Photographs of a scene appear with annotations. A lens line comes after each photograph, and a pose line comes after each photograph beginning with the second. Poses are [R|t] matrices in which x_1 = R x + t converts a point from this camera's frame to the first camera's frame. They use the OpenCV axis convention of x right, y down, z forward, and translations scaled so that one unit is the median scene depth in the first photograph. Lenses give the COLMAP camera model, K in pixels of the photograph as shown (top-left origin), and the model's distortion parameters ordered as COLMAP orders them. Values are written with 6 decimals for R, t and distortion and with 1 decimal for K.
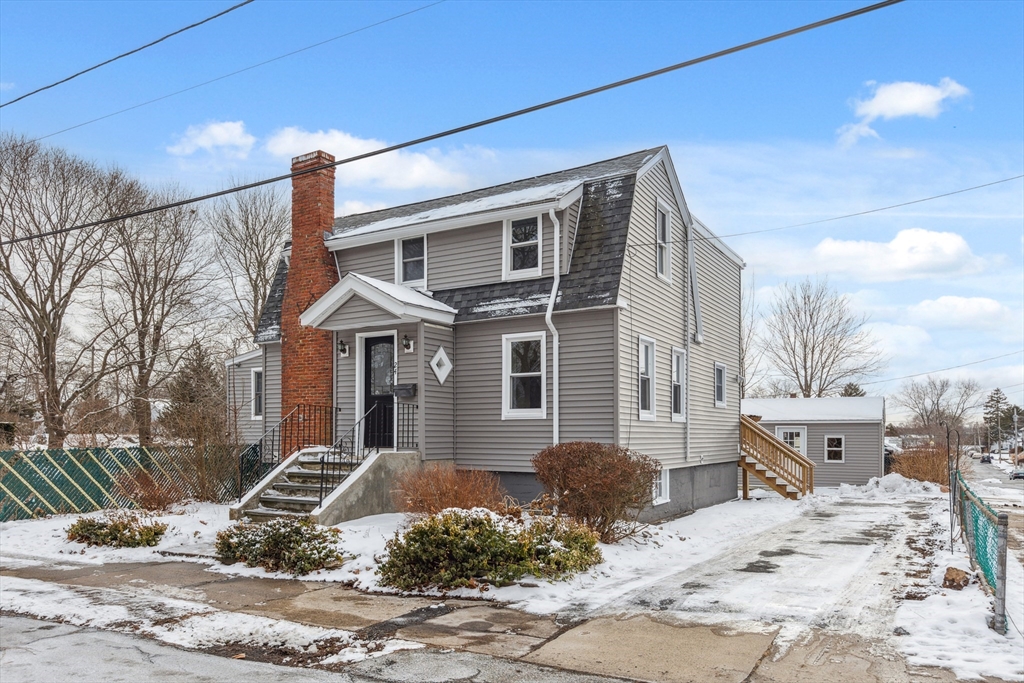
lens RADIAL K [[699.2, 0, 459.5], [0, 699.2, 364.8], [0, 0, 1]] dist [0.005688, -0.001205]
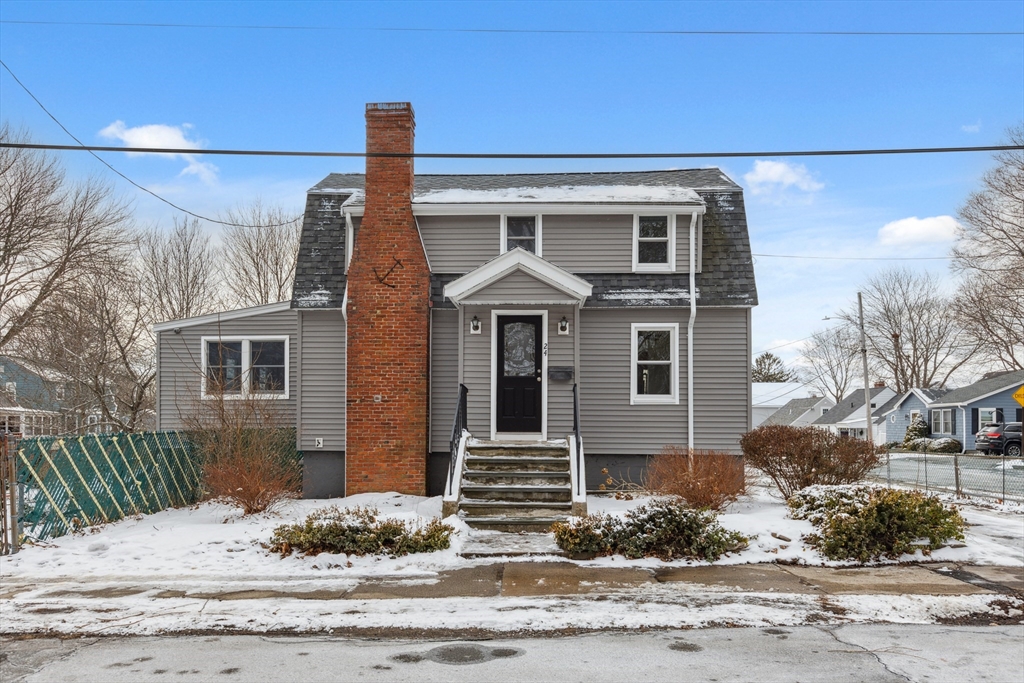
lens RADIAL K [[699.2, 0, 508.8], [0, 699.2, 342.0], [0, 0, 1]] dist [0.005688, -0.001205]
pose [[0.873050, 0.059210, 0.484022, -0.617215], [-0.053028, 0.998242, -0.026464, 0.023103], [-0.484738, -0.002563, 0.874656, 0.179149]]
